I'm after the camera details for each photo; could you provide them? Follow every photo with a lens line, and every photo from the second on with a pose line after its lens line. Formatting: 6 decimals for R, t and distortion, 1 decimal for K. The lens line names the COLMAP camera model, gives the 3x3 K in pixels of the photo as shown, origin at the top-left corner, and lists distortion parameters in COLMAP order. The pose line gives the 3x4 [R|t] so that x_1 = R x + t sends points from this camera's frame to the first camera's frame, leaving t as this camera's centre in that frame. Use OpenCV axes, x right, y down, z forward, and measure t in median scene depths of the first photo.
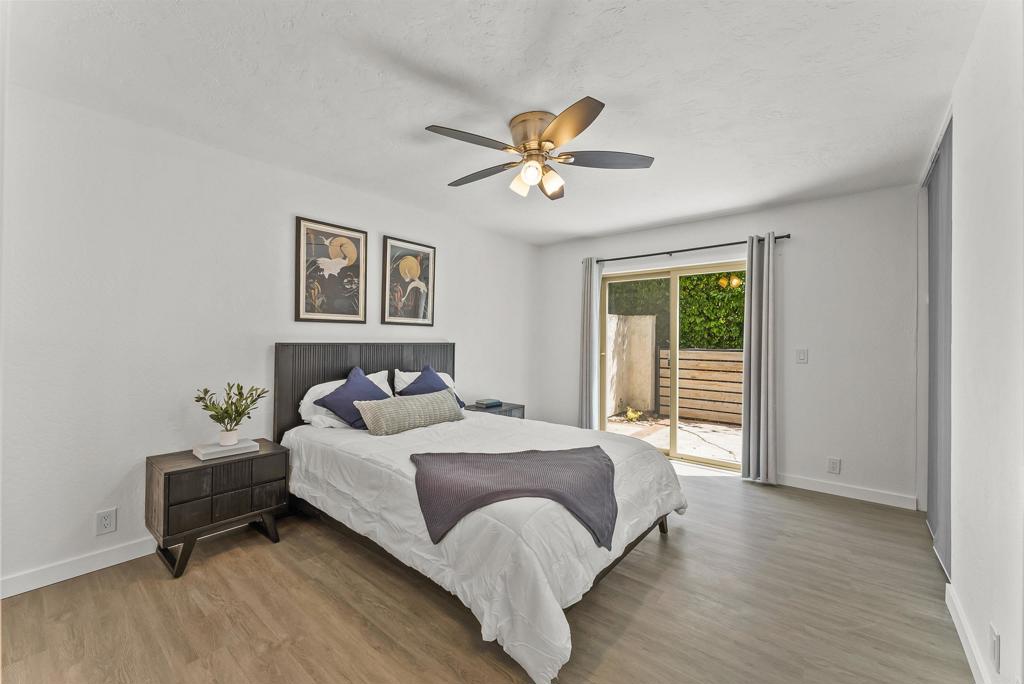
lens RADIAL K [[417.5, 0, 511.7], [0, 417.5, 336.3], [0, 0, 1]] dist [0.000945, -0.000001]
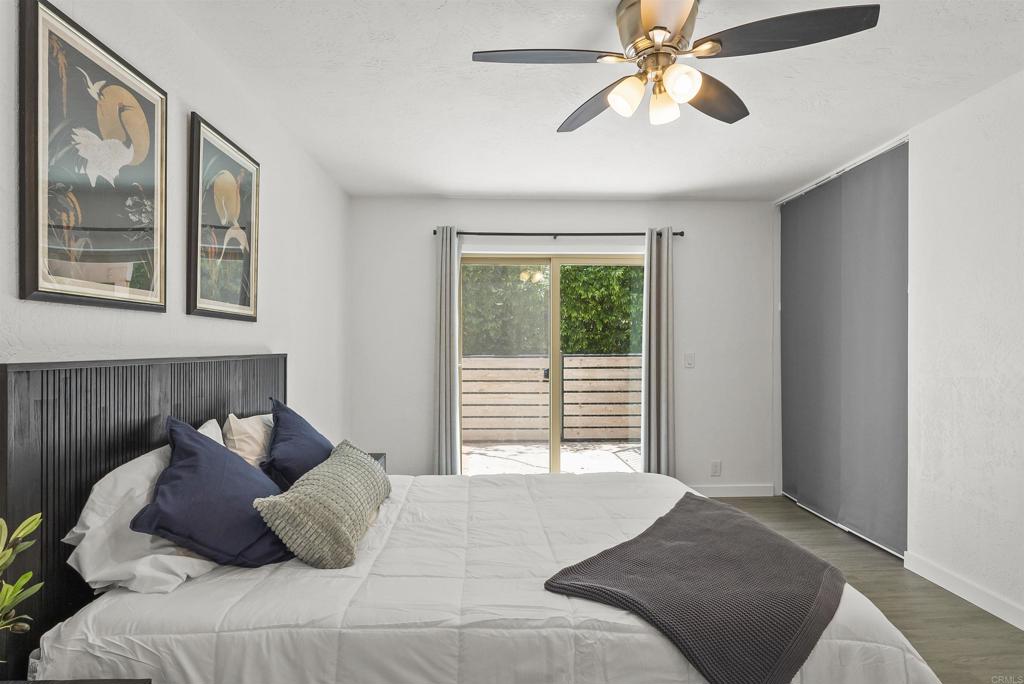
lens RADIAL K [[536.3, 0, 512.0], [0, 536.3, 346.6], [0, 0, 1]] dist [-0.004744, -0.000157]
pose [[0.745421, -0.010351, 0.666514, -0.418002], [0.002892, 0.999920, 0.012294, -0.000939], [-0.666588, -0.007237, 0.745392, 0.340637]]
